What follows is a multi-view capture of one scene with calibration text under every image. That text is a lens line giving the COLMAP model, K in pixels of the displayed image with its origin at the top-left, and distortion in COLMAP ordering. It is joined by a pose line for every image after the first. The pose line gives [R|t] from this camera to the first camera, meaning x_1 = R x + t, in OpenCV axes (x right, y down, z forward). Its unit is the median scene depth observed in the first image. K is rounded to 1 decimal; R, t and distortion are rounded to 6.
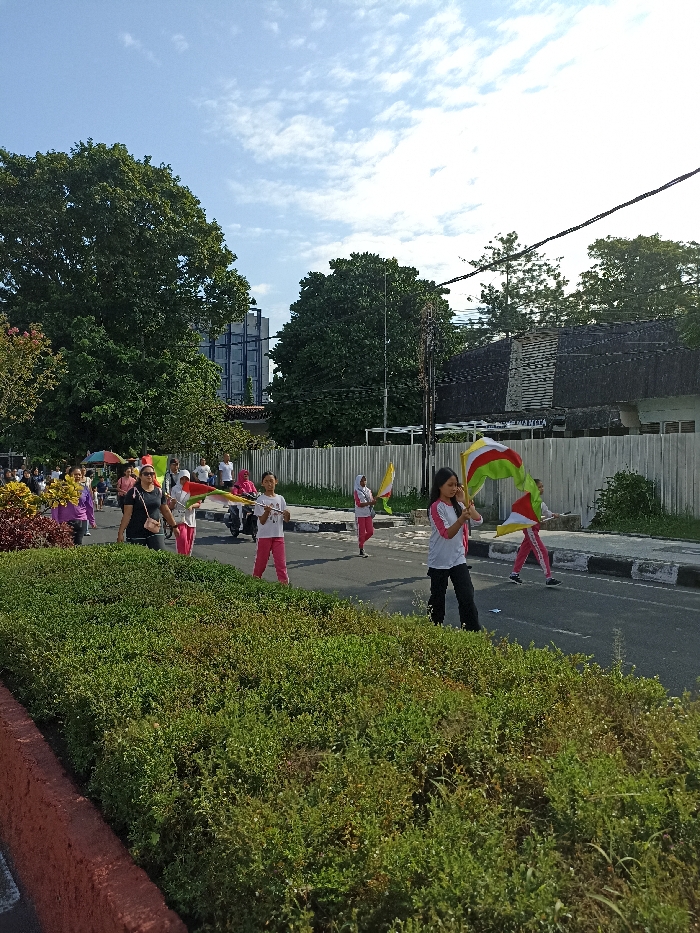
lens RADIAL K [[668.8, 0, 355.5], [0, 668.8, 480.1], [0, 0, 1]] dist [0.018213, -0.037280]
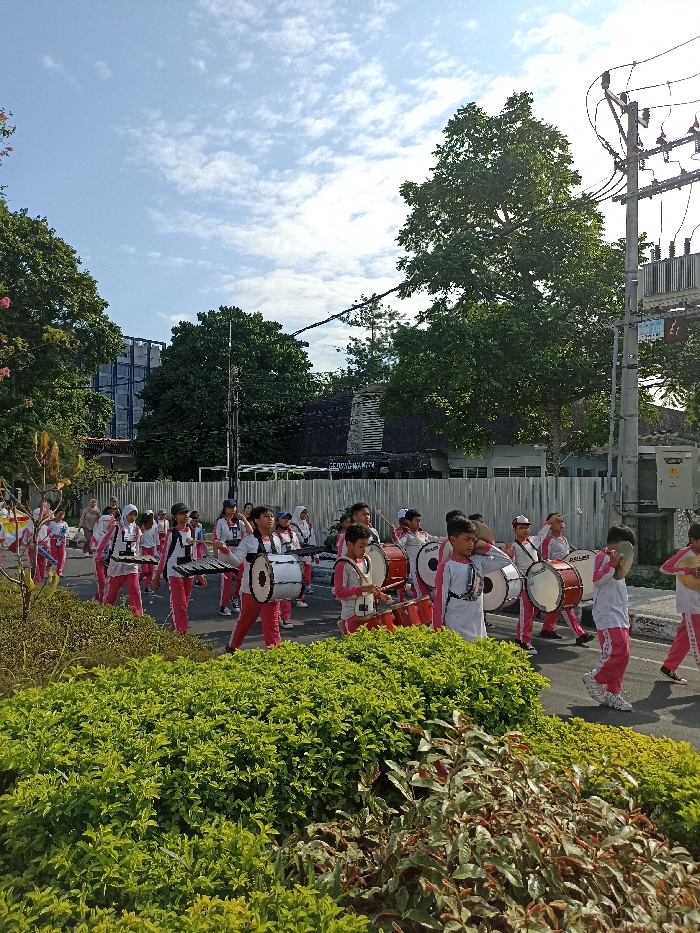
lens RADIAL K [[668.8, 0, 362.0], [0, 668.8, 480.8], [0, 0, 1]] dist [0.018213, -0.037280]
pose [[0.990921, 0.021031, 0.132788, 0.090654], [-0.014045, 0.998478, -0.053332, 0.002445], [-0.133707, 0.050982, 0.989709, -0.111081]]
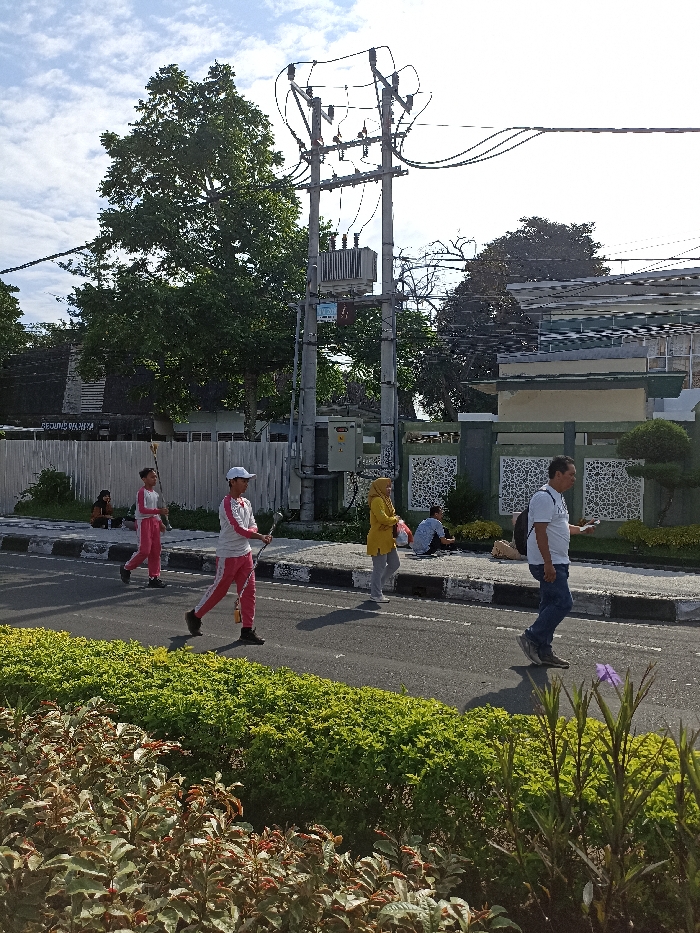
lens RADIAL K [[668.8, 0, 354.7], [0, 668.8, 475.0], [0, 0, 1]] dist [0.018213, -0.037280]
pose [[0.877349, 0.025447, 0.479177, 0.113565], [-0.019506, 0.999659, -0.017373, 0.003171], [-0.479456, 0.005895, 0.877546, -0.133198]]
